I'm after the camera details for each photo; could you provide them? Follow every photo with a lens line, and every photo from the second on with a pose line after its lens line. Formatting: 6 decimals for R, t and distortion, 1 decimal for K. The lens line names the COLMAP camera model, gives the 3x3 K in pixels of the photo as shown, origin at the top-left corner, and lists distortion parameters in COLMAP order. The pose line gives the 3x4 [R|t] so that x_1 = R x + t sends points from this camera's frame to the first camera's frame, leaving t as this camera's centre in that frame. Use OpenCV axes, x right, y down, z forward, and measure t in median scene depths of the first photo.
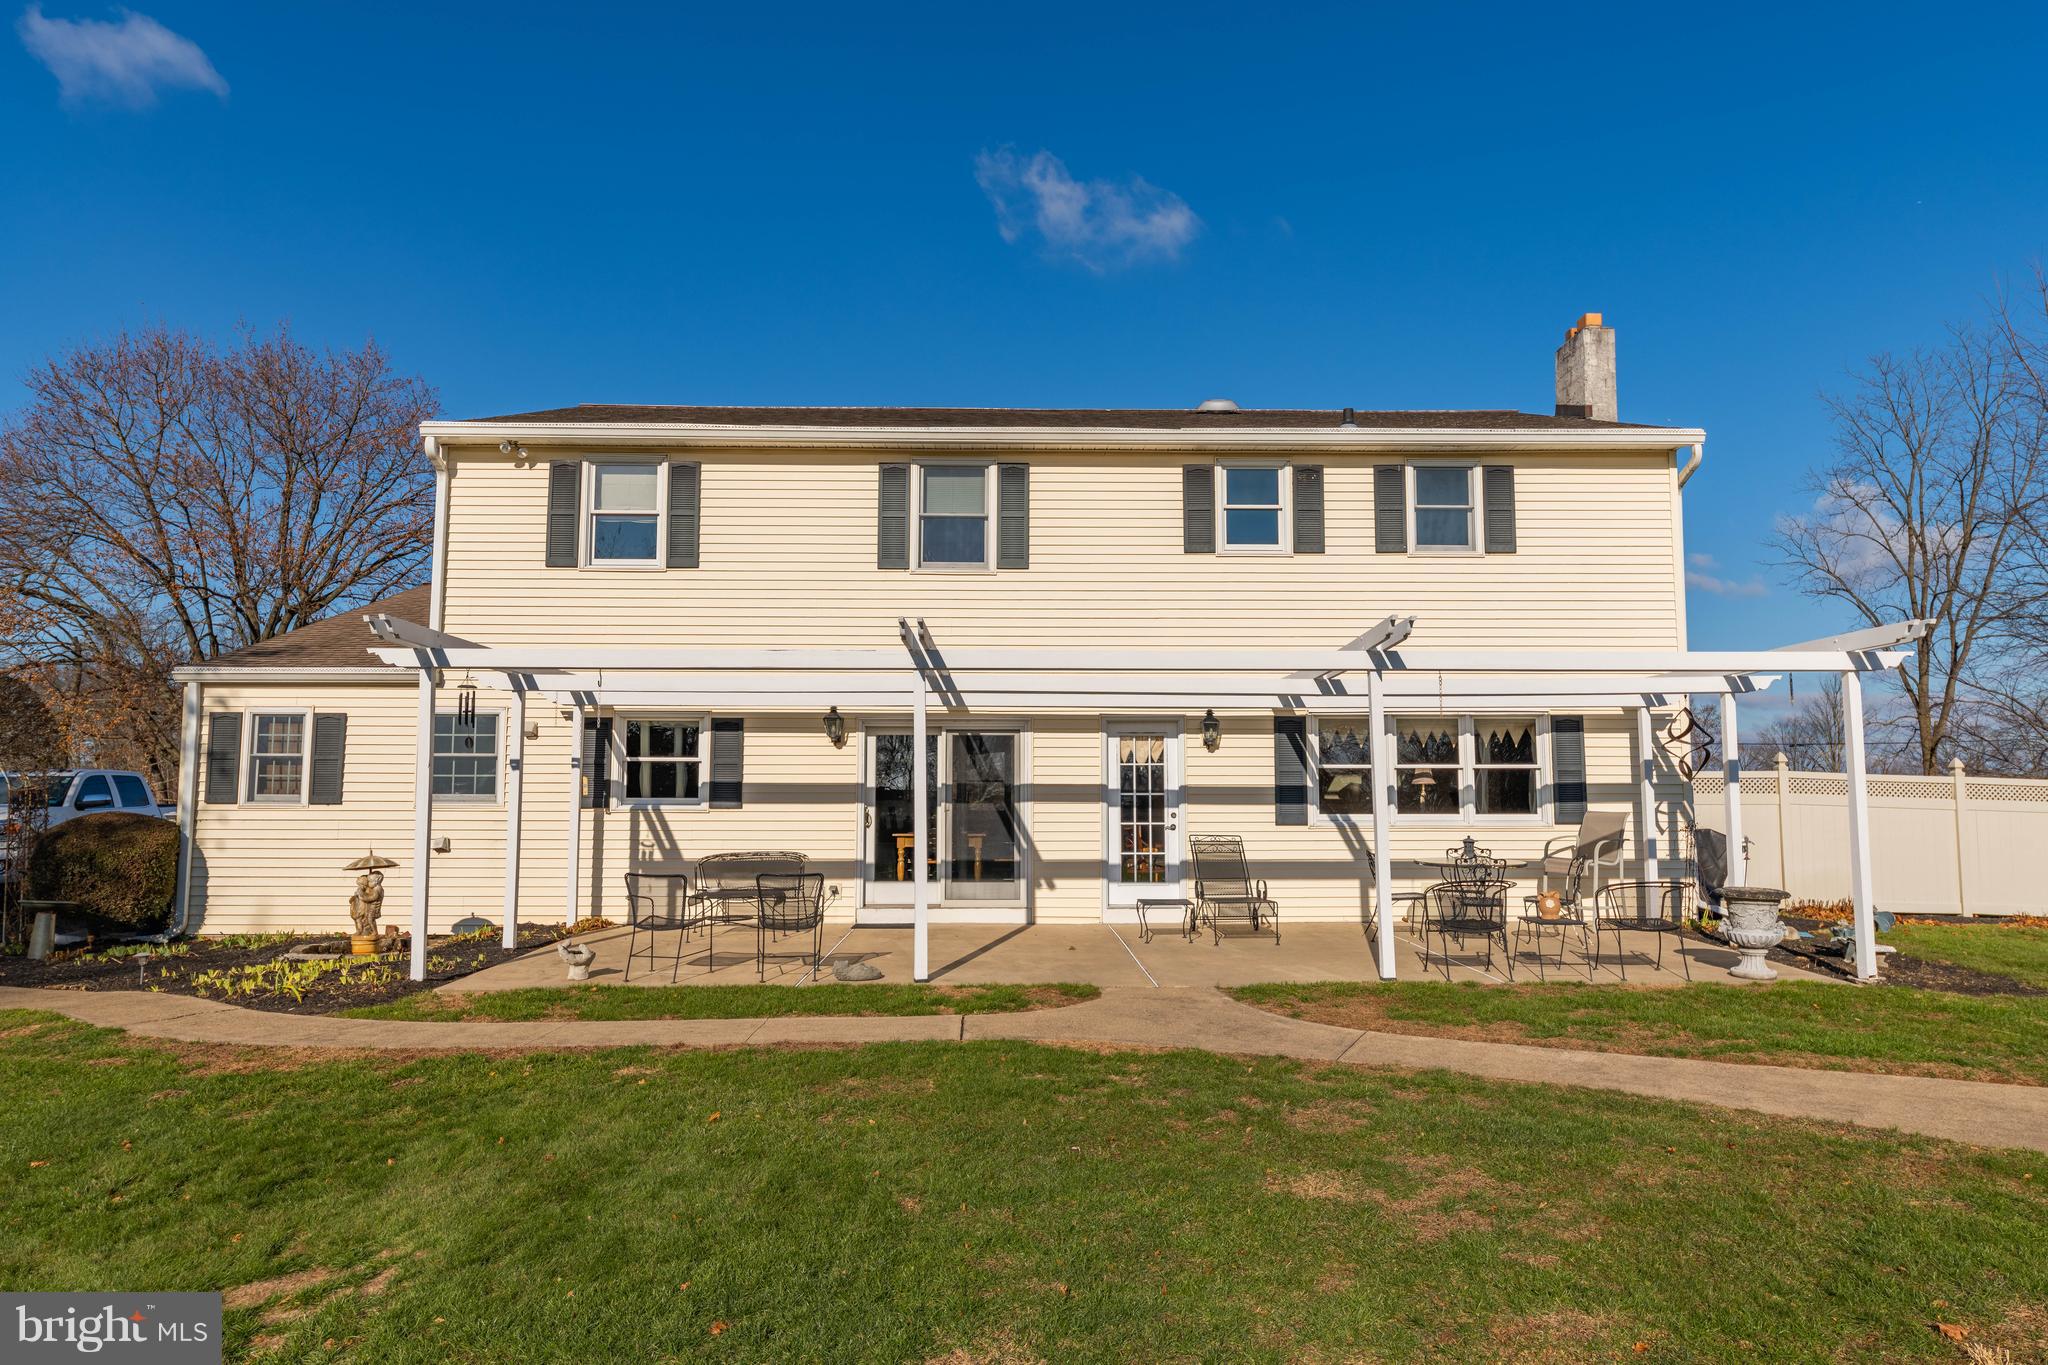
lens RADIAL K [[1365.6, 0, 1029.9], [0, 1365.6, 674.4], [0, 0, 1]] dist [0.001030, 0.001636]
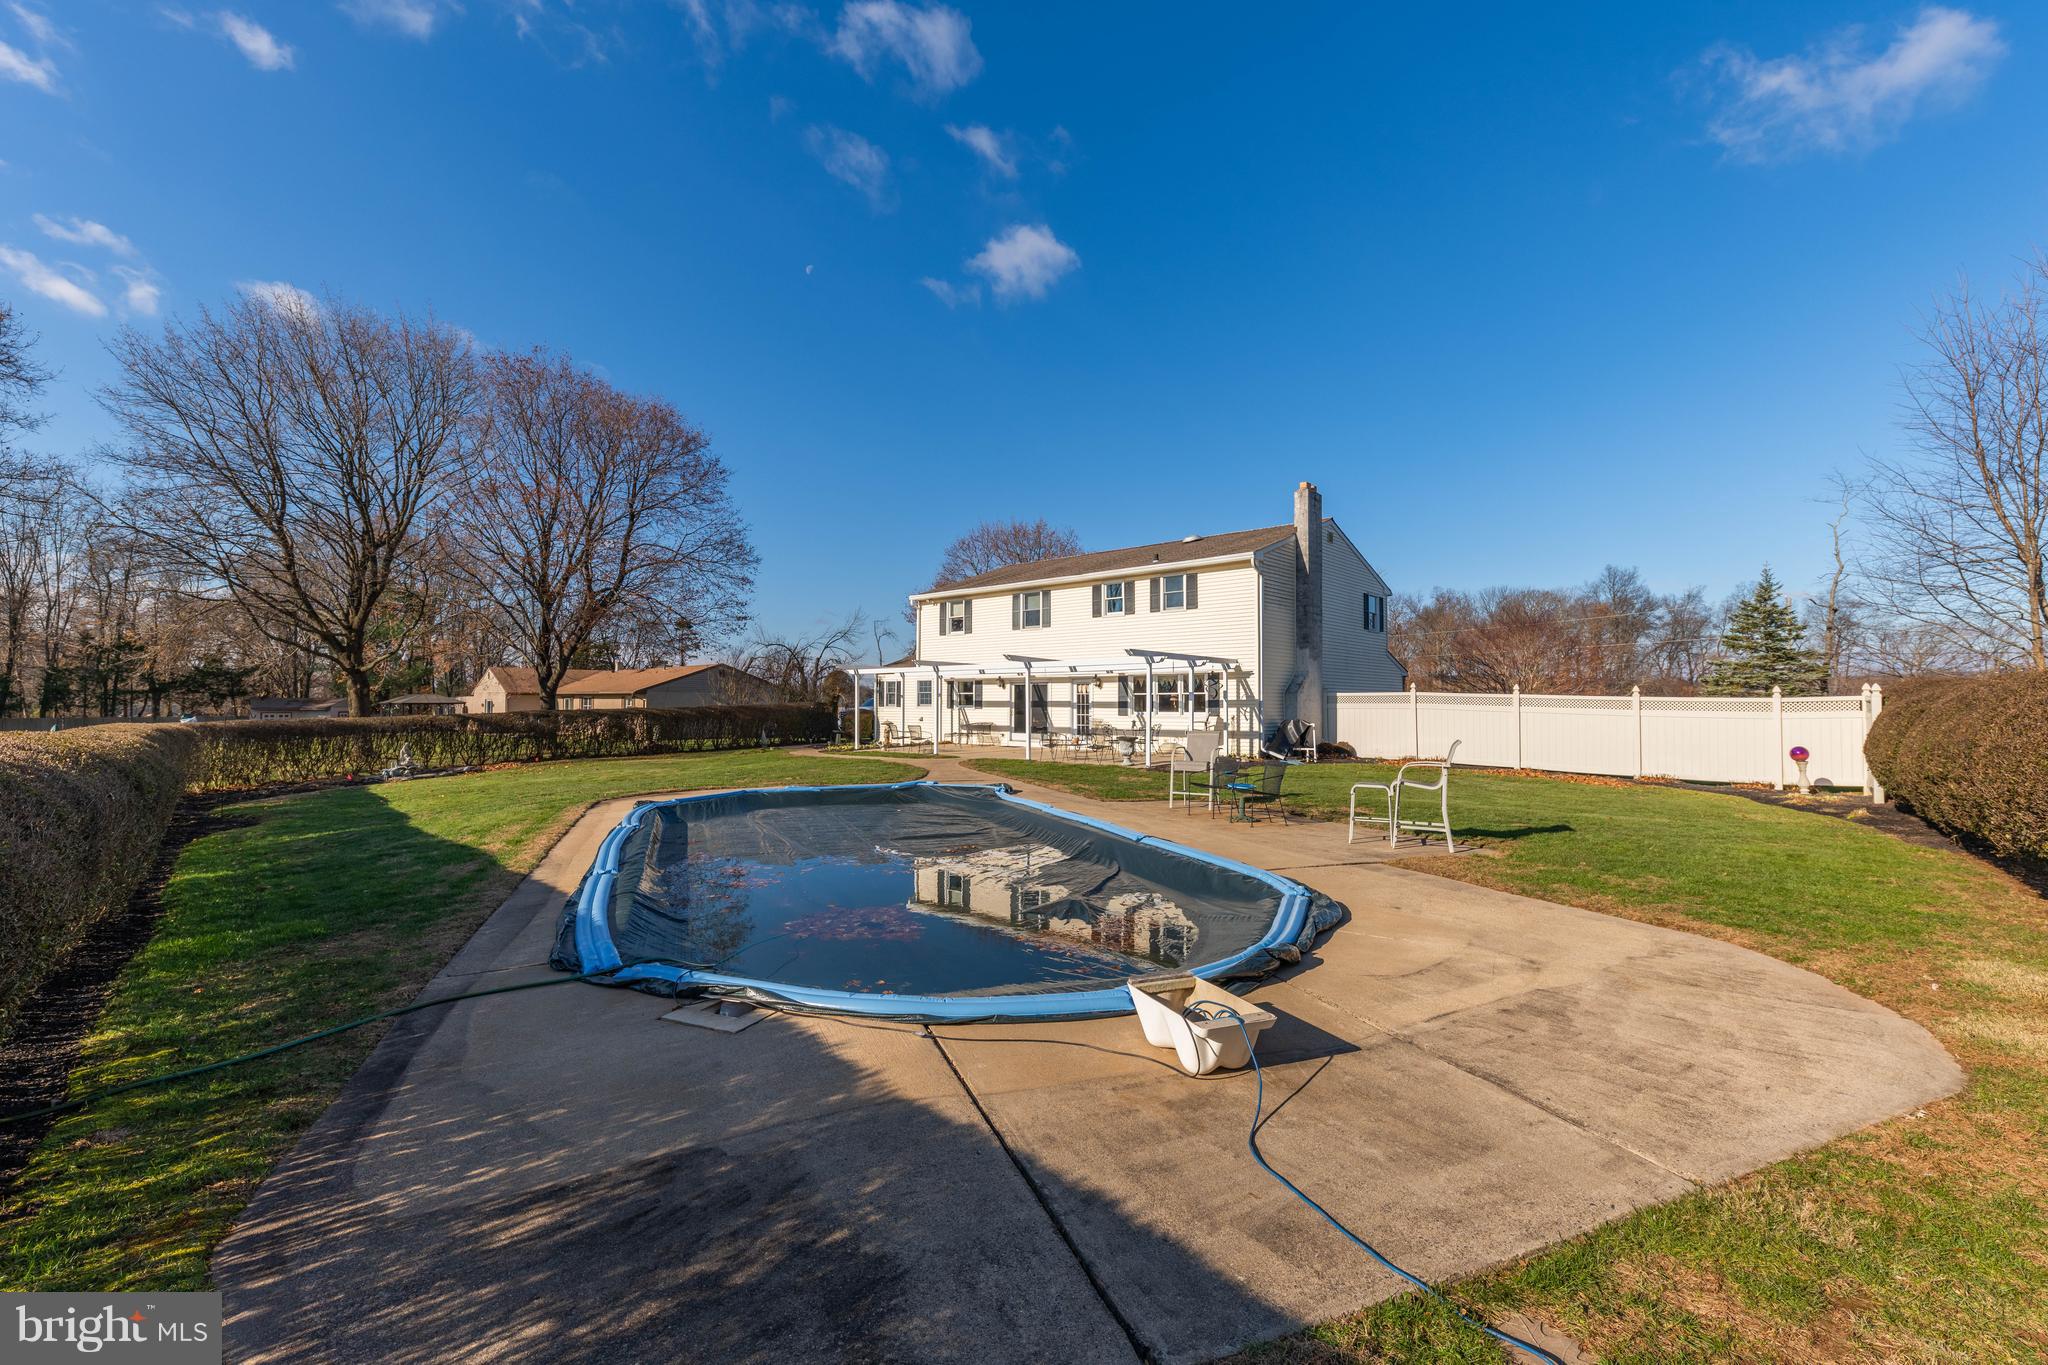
lens RADIAL K [[857.6, 0, 1024.7], [0, 857.6, 695.5], [0, 0, 1]] dist [0.003228, -0.000255]
pose [[0.727313, -0.006189, -0.686278, 1.221412], [0.064187, 0.996190, 0.059041, -0.043694], [0.683298, -0.086991, 0.724939, -0.376432]]
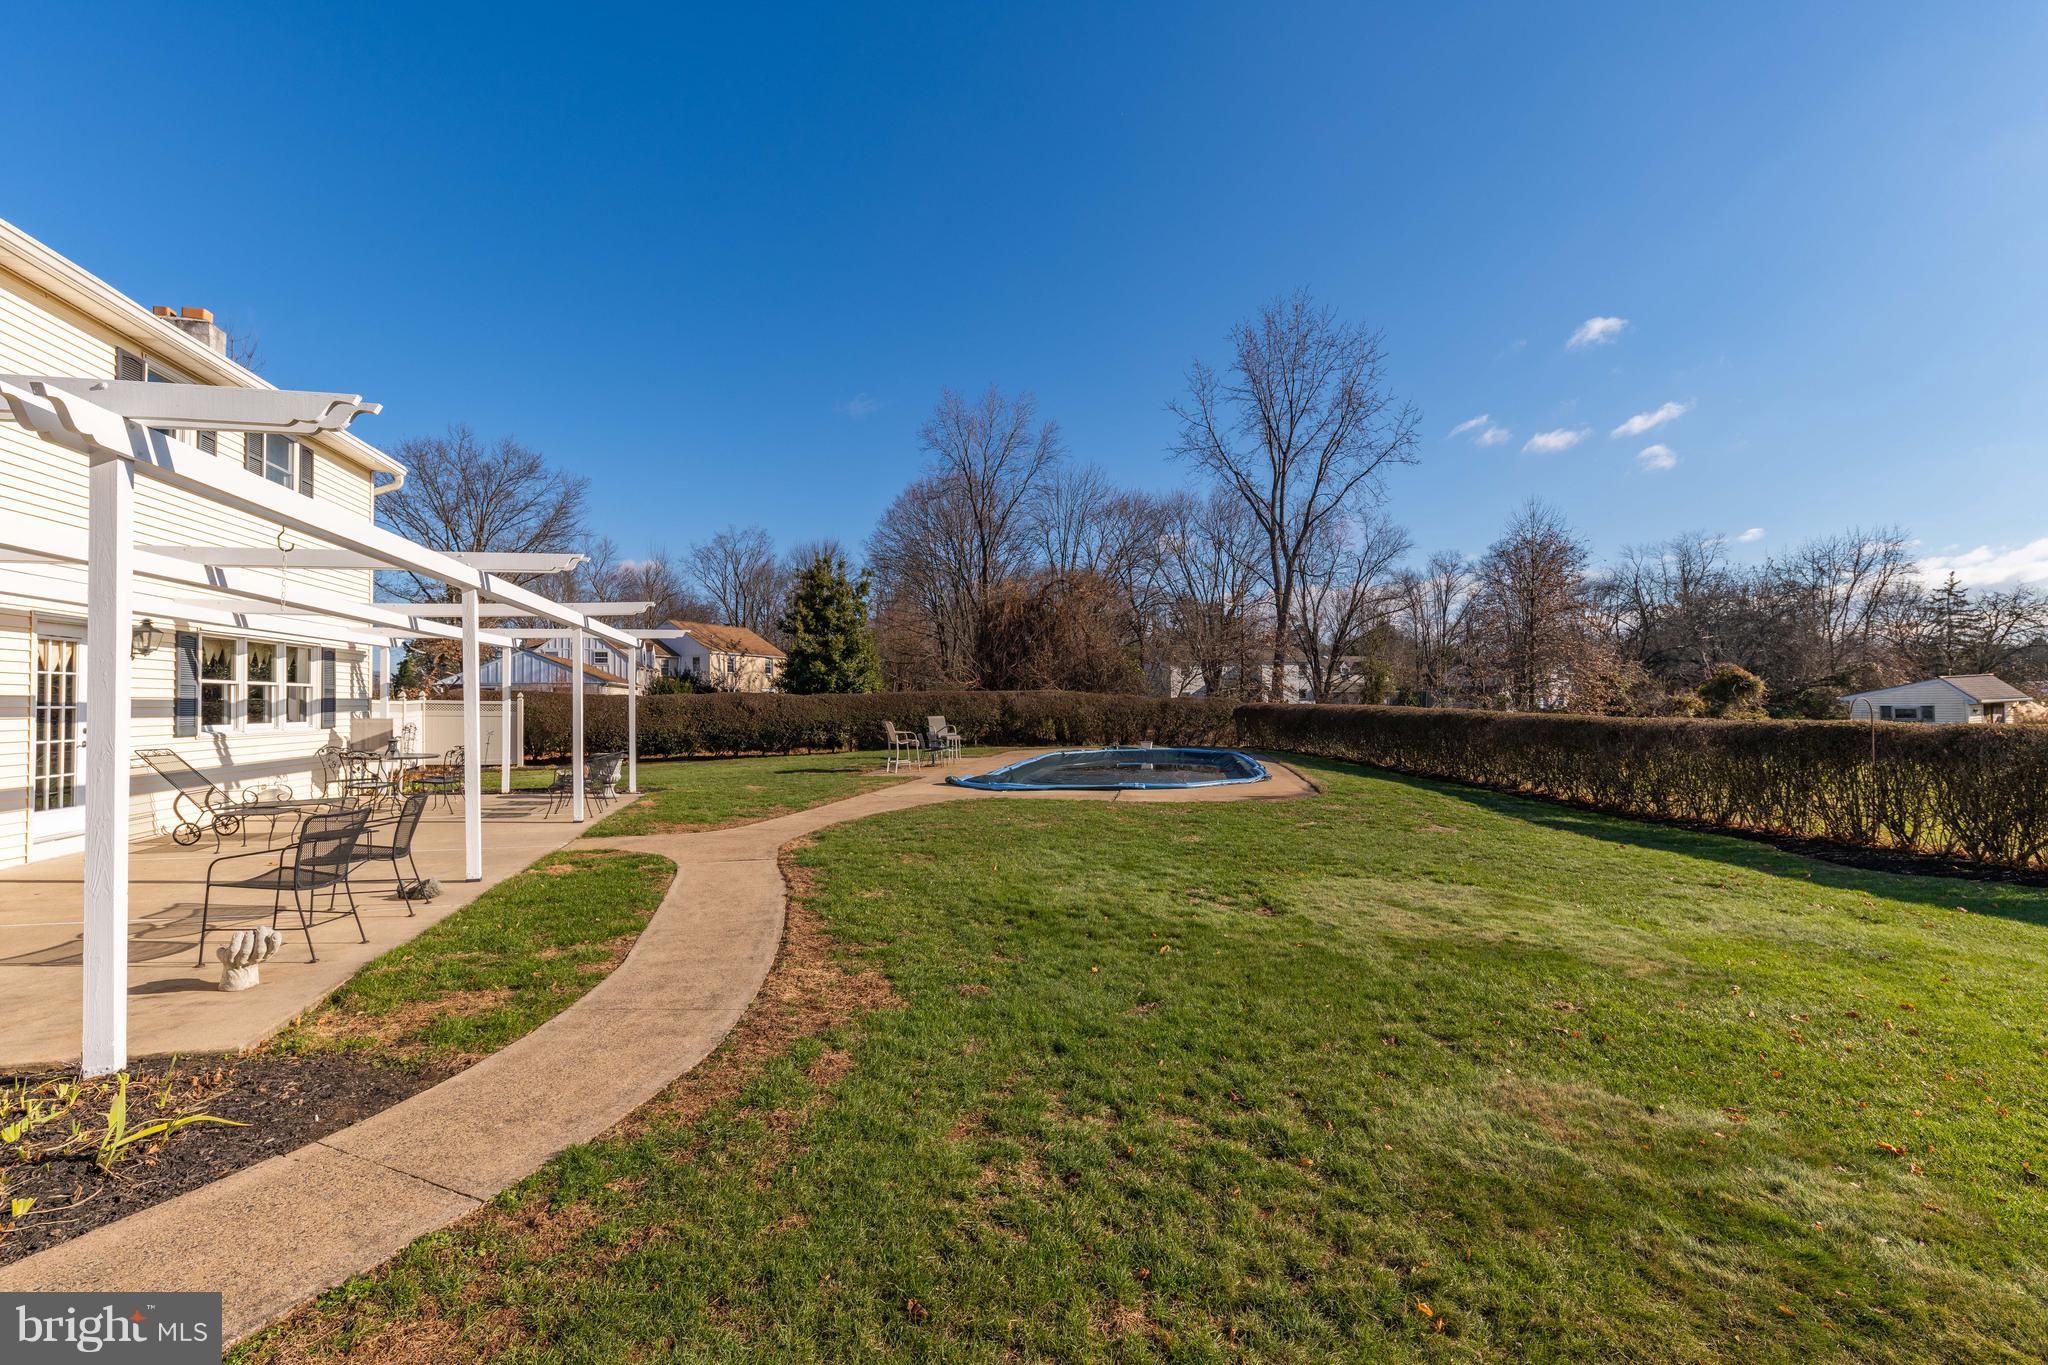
lens RADIAL K [[857.6, 0, 1025.9], [0, 857.6, 678.9], [0, 0, 1]] dist [0.003228, -0.000255]
pose [[-0.250015, 0.029375, 0.967796, -0.597095], [-0.086504, 0.994865, -0.052544, 0.045376], [-0.964370, -0.096855, -0.246190, 0.545276]]
